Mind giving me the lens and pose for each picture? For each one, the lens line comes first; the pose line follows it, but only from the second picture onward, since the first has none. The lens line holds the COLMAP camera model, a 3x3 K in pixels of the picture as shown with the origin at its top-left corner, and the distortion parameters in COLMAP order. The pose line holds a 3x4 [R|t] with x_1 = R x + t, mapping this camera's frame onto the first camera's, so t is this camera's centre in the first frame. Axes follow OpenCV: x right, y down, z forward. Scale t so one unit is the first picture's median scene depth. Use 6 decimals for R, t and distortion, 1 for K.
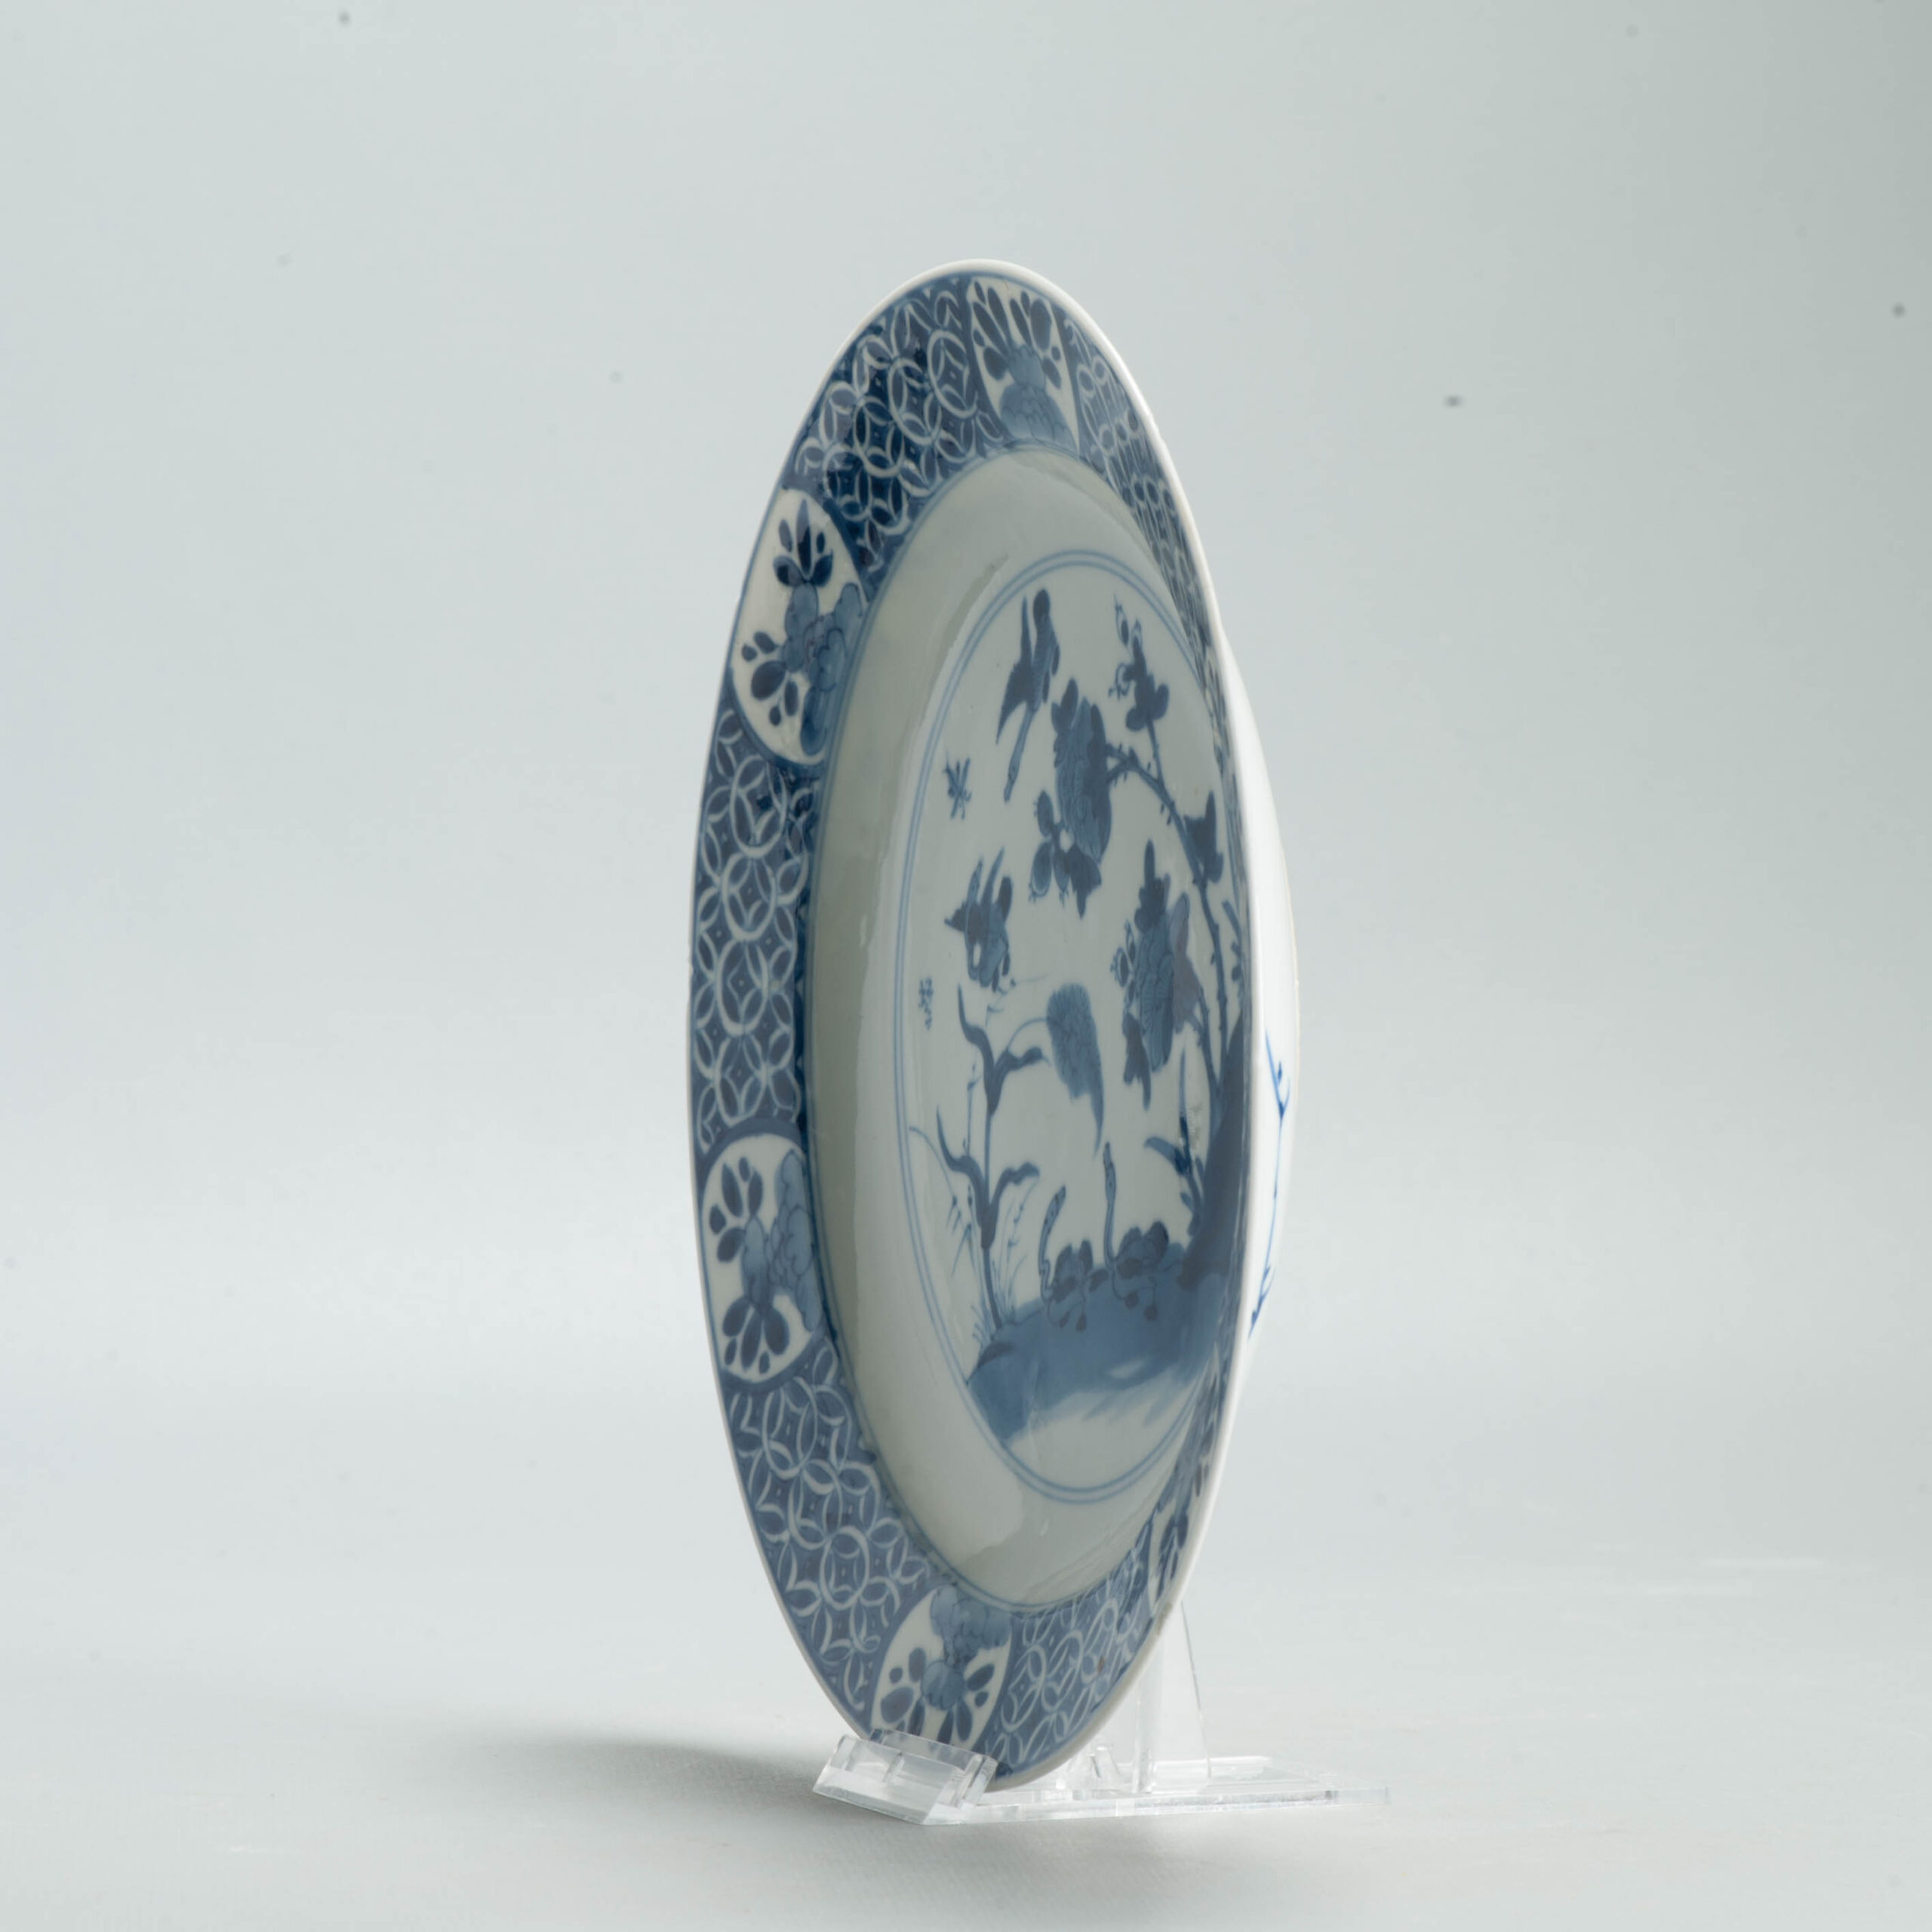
lens RADIAL K [[9093.5, 0, 966.0], [0, 9093.5, 966.0], [0, 0, 1]] dist [-0.169198, -0.640241]
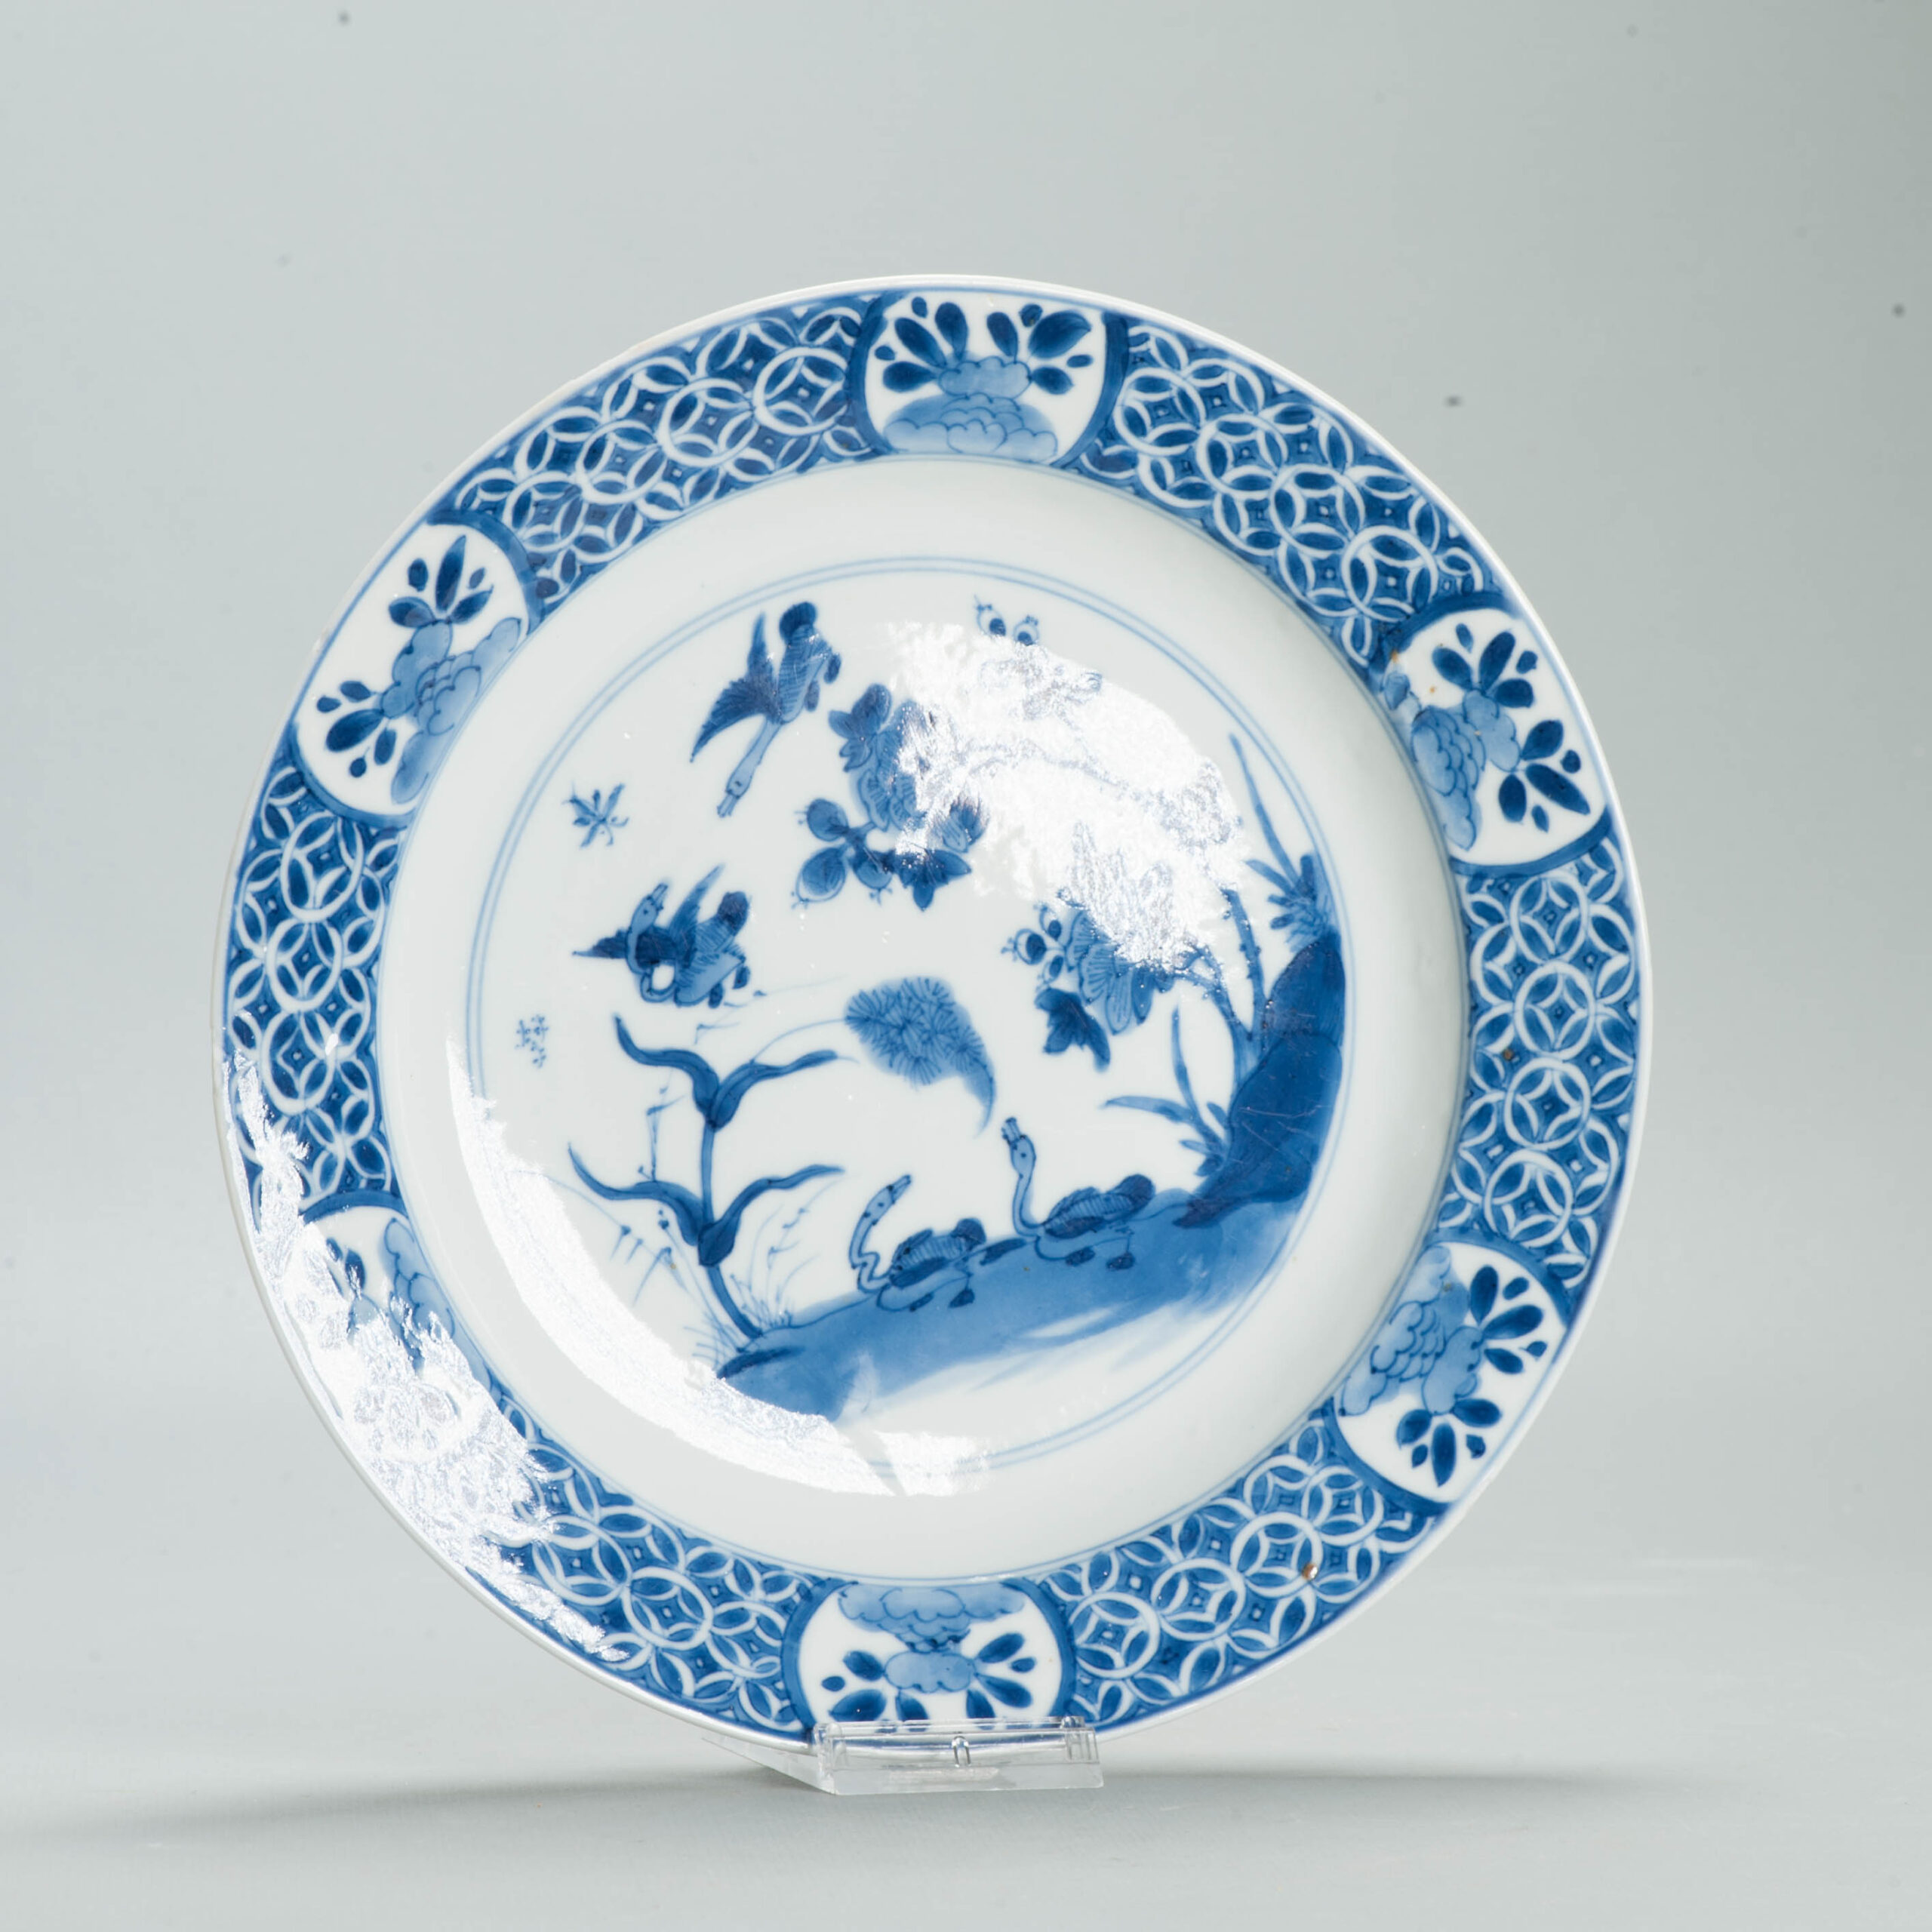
lens RADIAL K [[9272.2, 0, 966.0], [0, 9272.2, 966.0], [0, 0, 1]] dist [-0.135514, 2.878724]
pose [[0.116274, -0.075110, 0.990373, -1.004862], [0.100236, 0.992933, 0.063536, -0.063906], [-0.988146, 0.091884, 0.122981, 0.841898]]
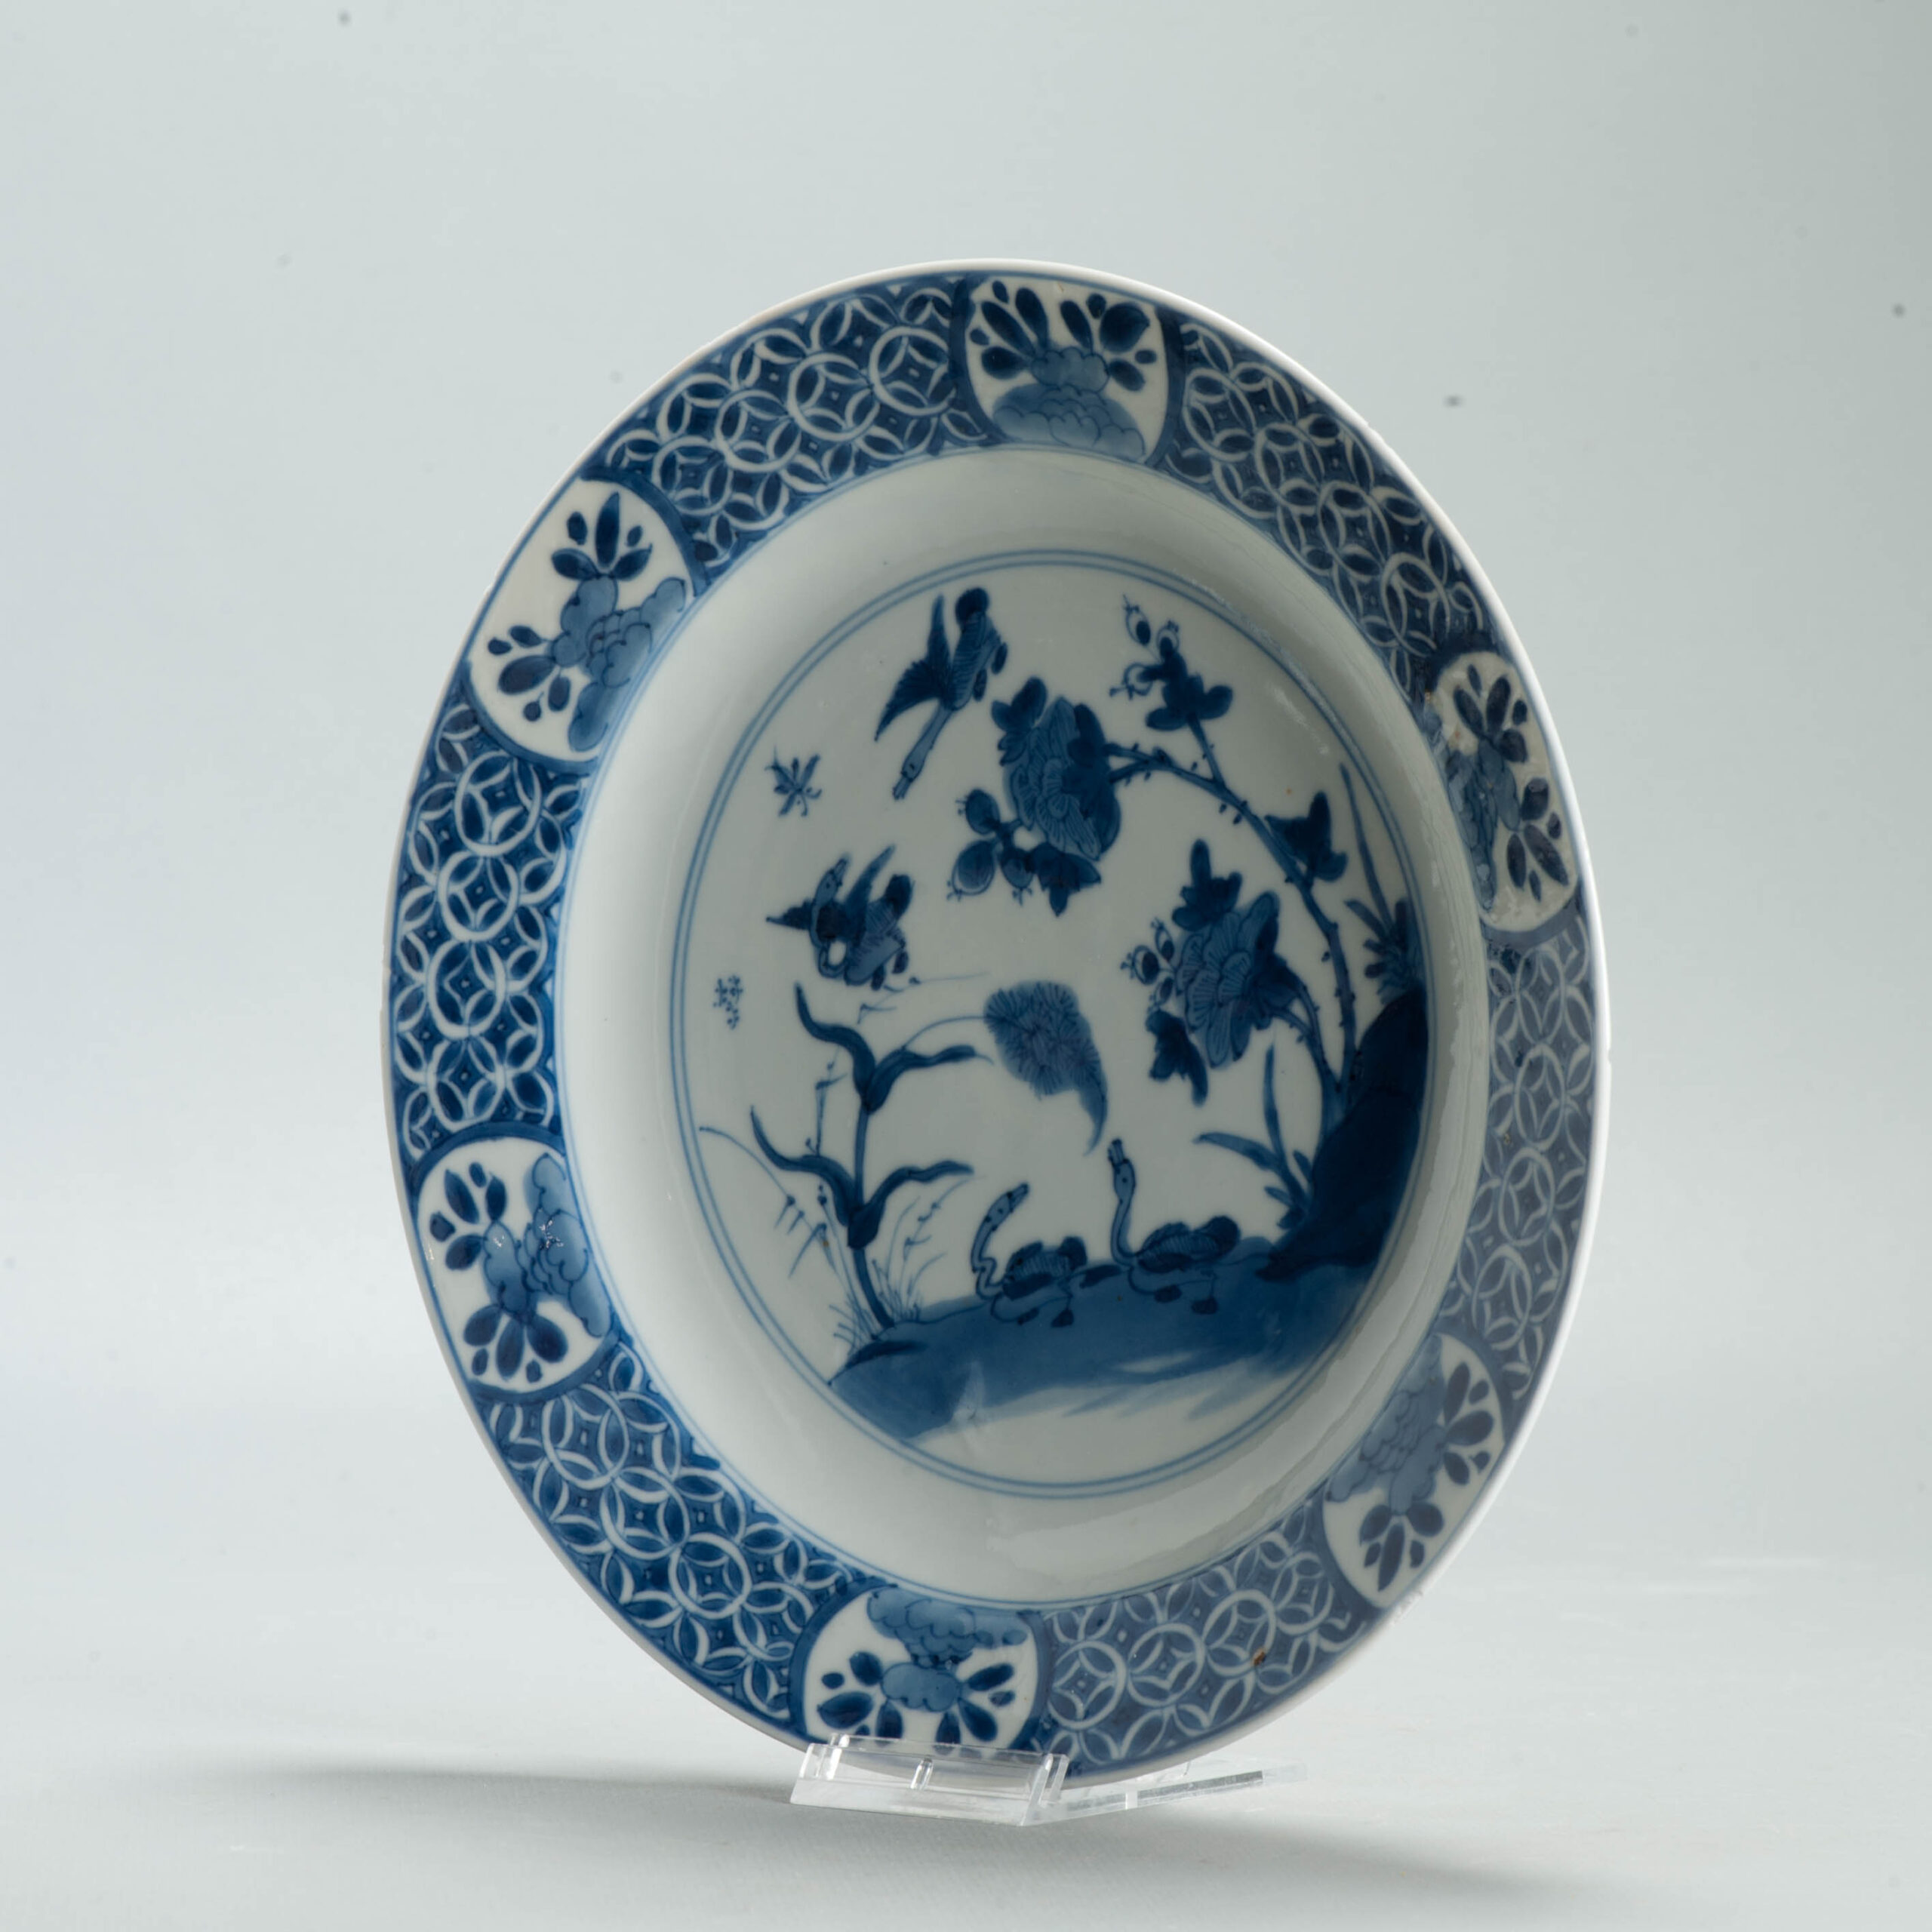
lens RADIAL K [[9093.5, 0, 966.0], [0, 9093.5, 966.0], [0, 0, 1]] dist [-0.169198, -0.640241]
pose [[0.856062, -0.019292, 0.516513, -0.500600], [0.013117, 0.999792, 0.015604, -0.015142], [-0.516706, -0.006583, 0.856137, 0.141343]]
